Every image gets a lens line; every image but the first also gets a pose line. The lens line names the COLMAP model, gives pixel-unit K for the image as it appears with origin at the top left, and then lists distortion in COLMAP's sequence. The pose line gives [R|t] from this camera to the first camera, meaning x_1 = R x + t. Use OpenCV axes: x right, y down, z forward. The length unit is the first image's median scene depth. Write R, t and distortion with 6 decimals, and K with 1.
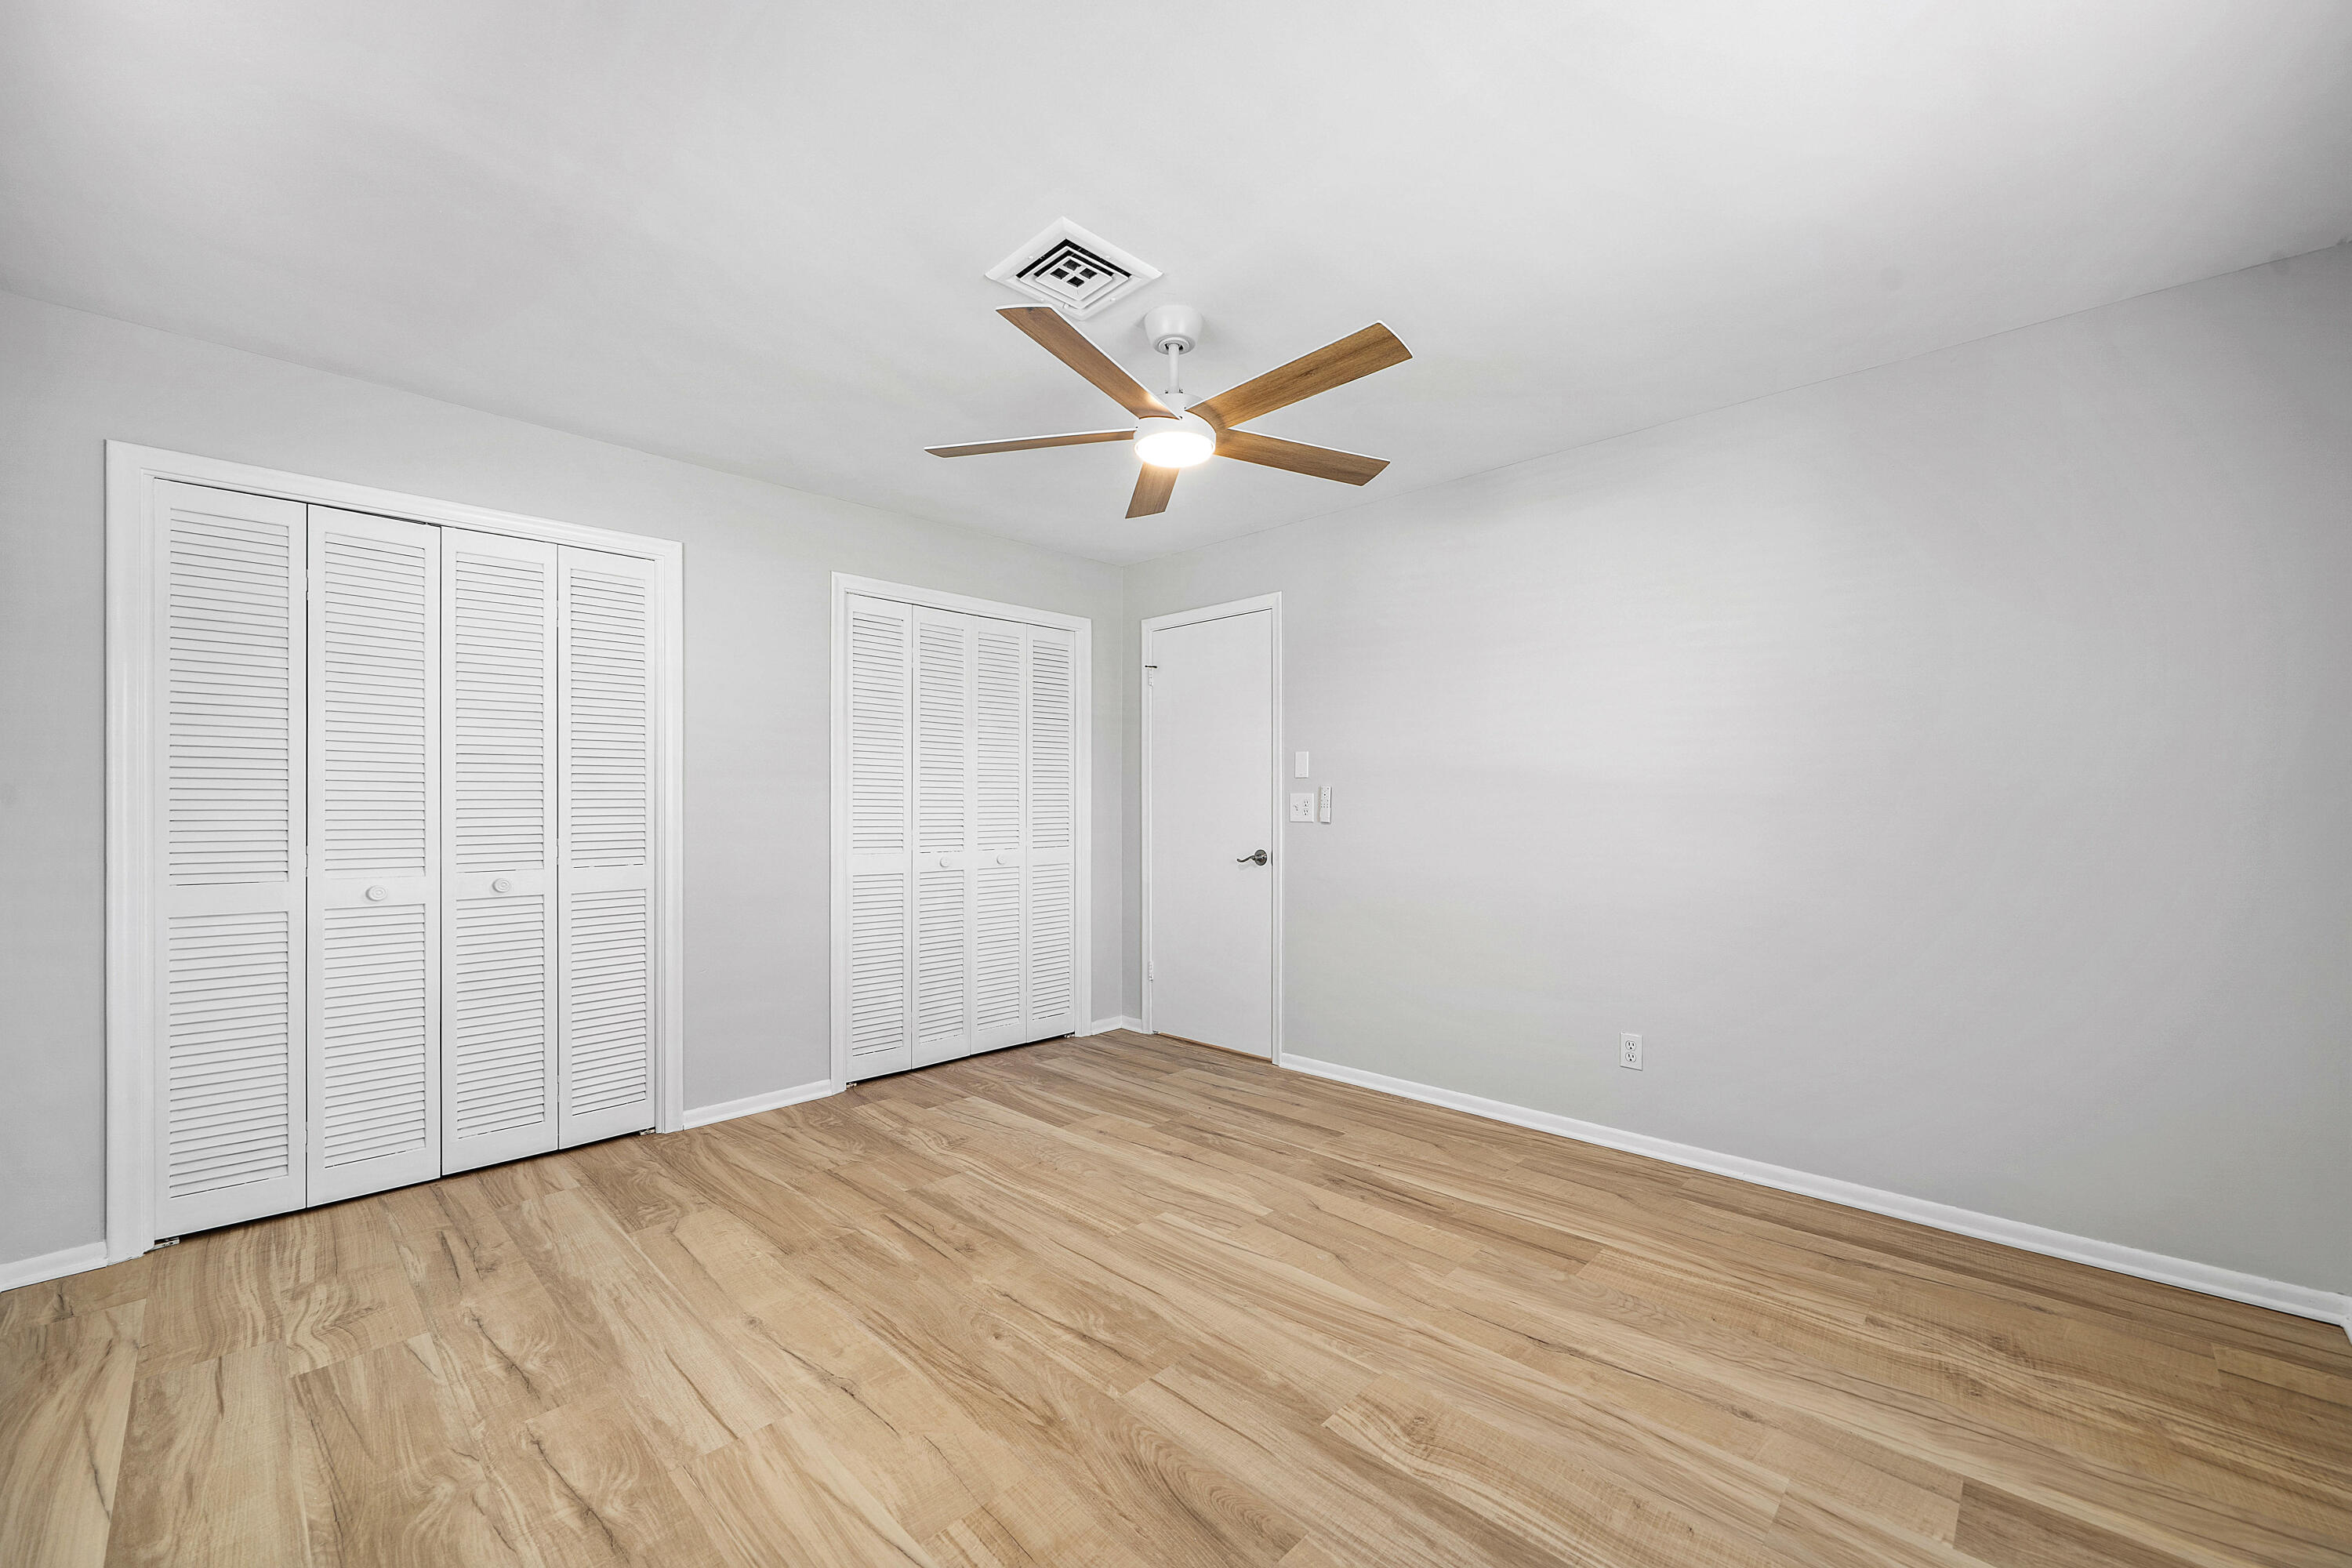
lens RADIAL K [[912.9, 0, 1173.7], [0, 912.9, 785.4], [0, 0, 1]] dist [-0.001276, 0.000026]
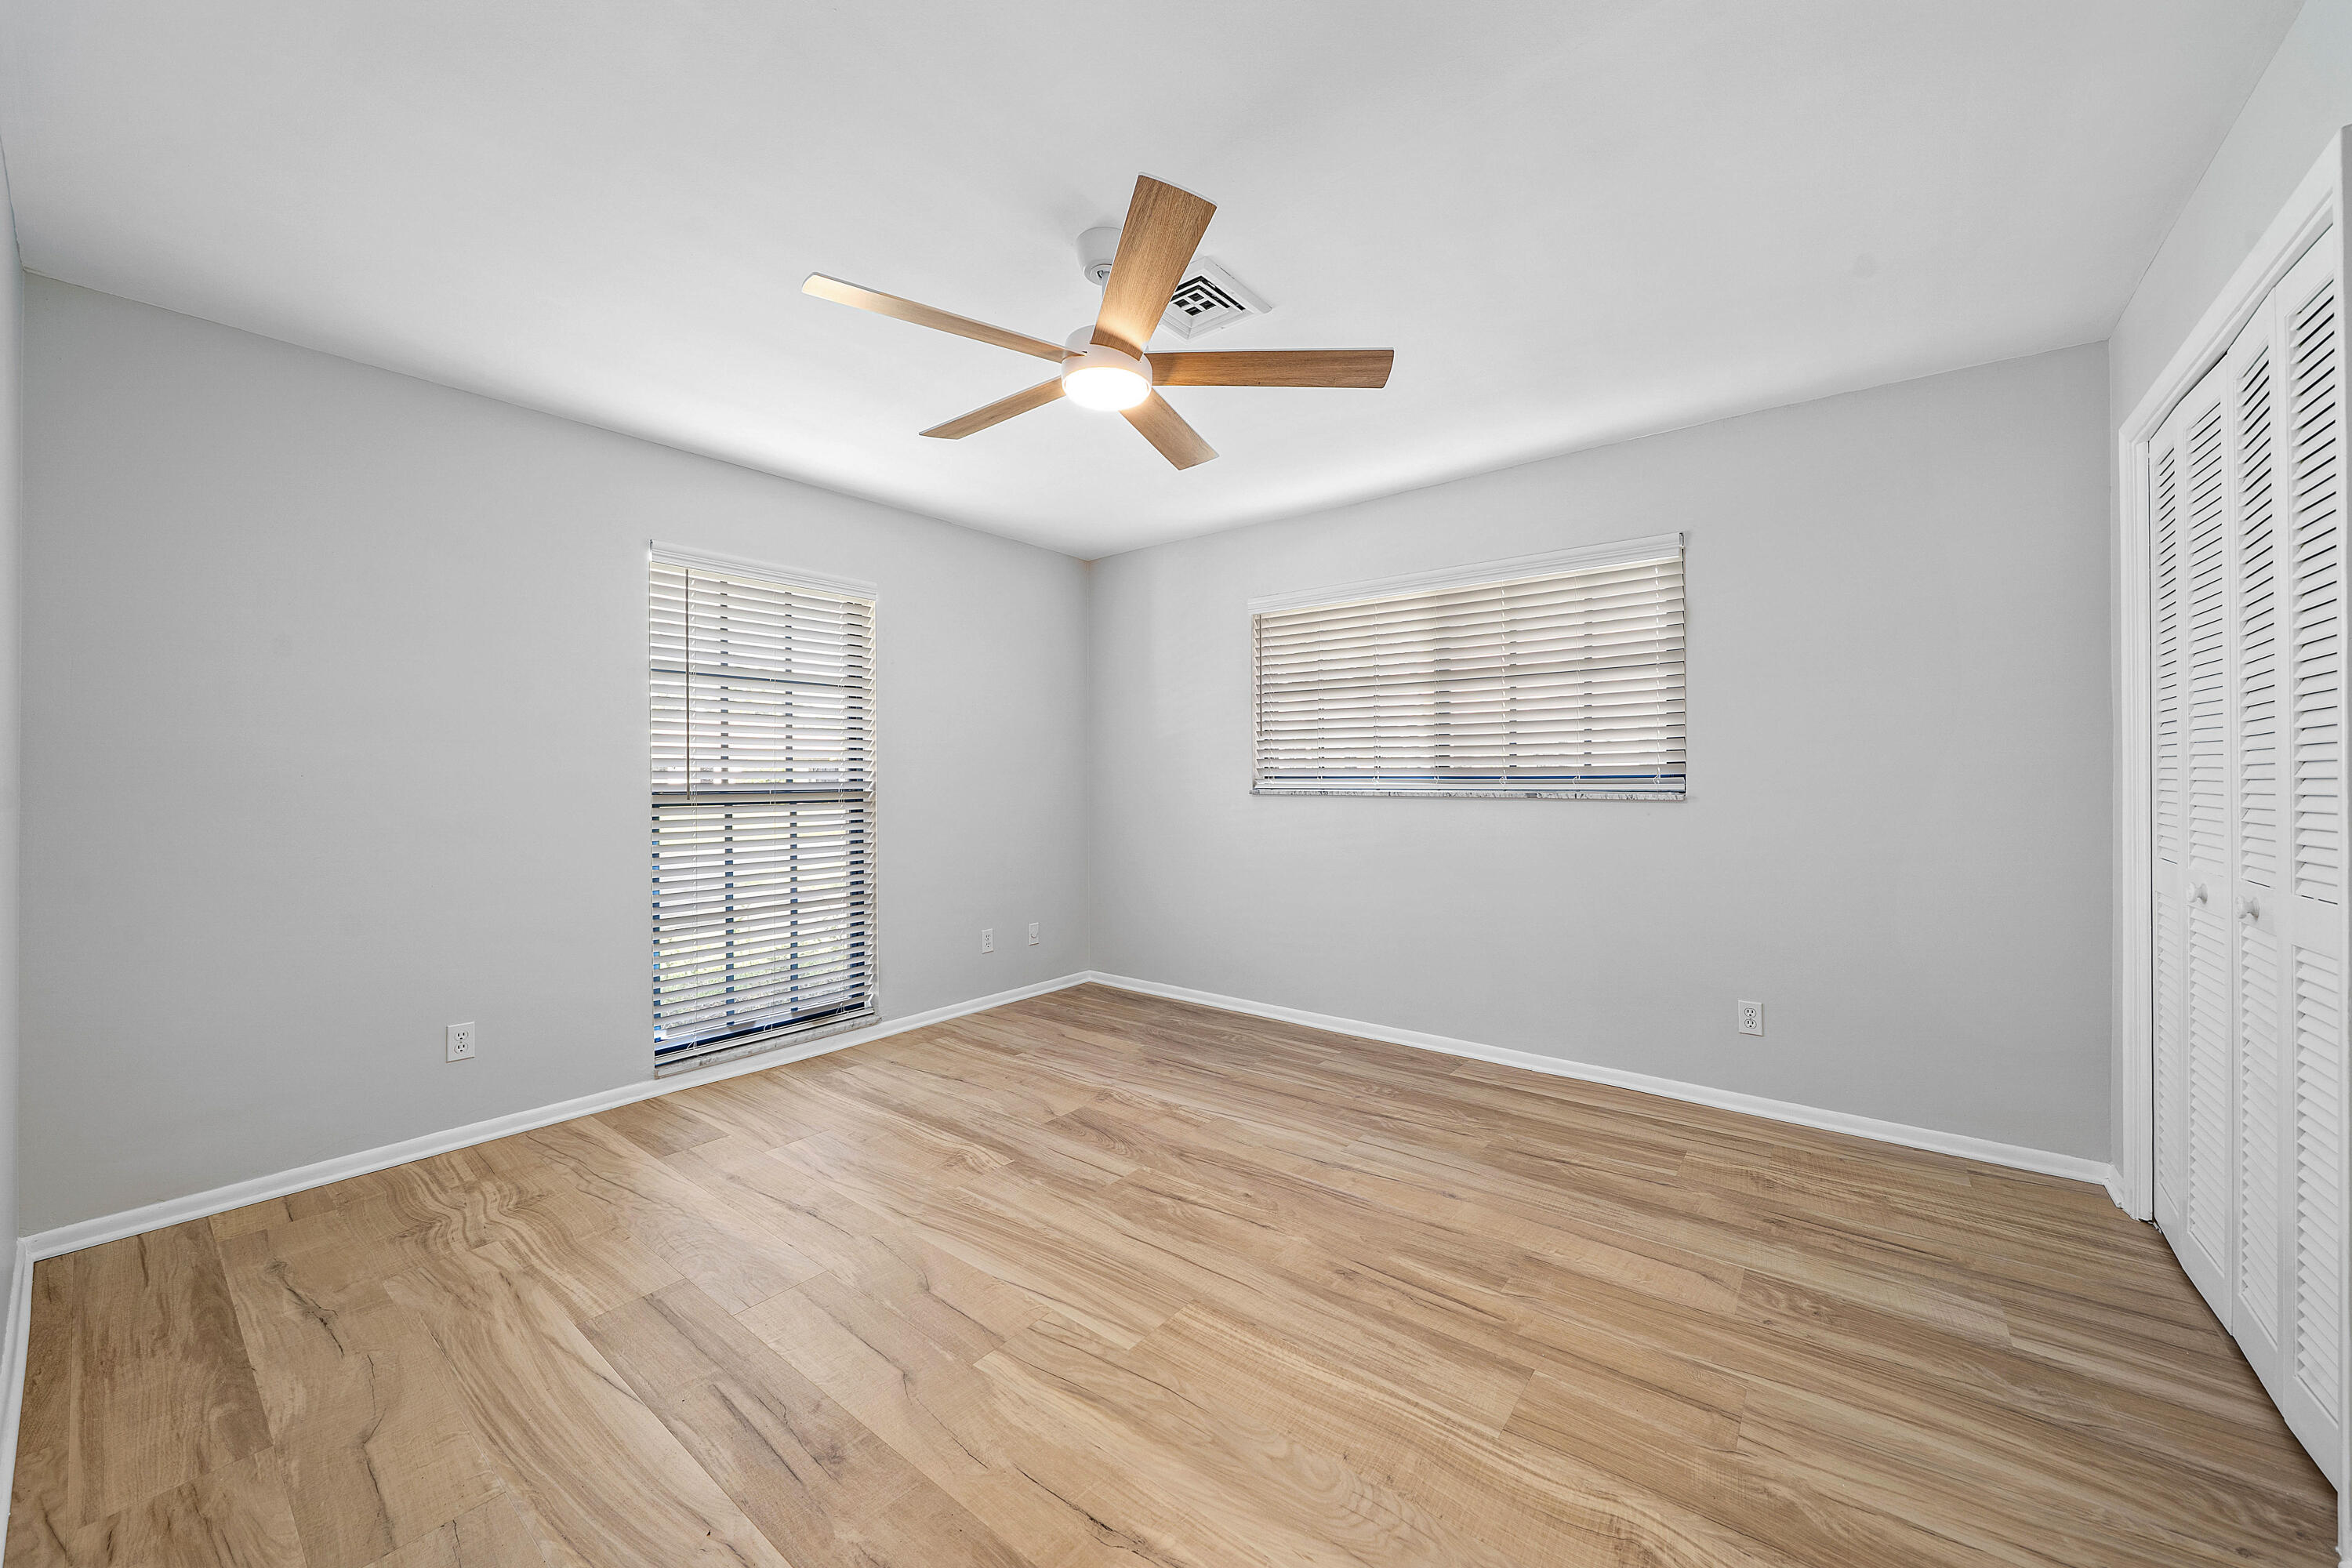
lens RADIAL K [[912.9, 0, 1173.7], [0, 912.9, 785.4], [0, 0, 1]] dist [-0.001276, 0.000026]
pose [[-0.994891, 0.005193, -0.100821, 0.030817], [0.006629, 0.999881, -0.013913, 0.044920], [0.100737, -0.014510, -0.994807, 2.036731]]
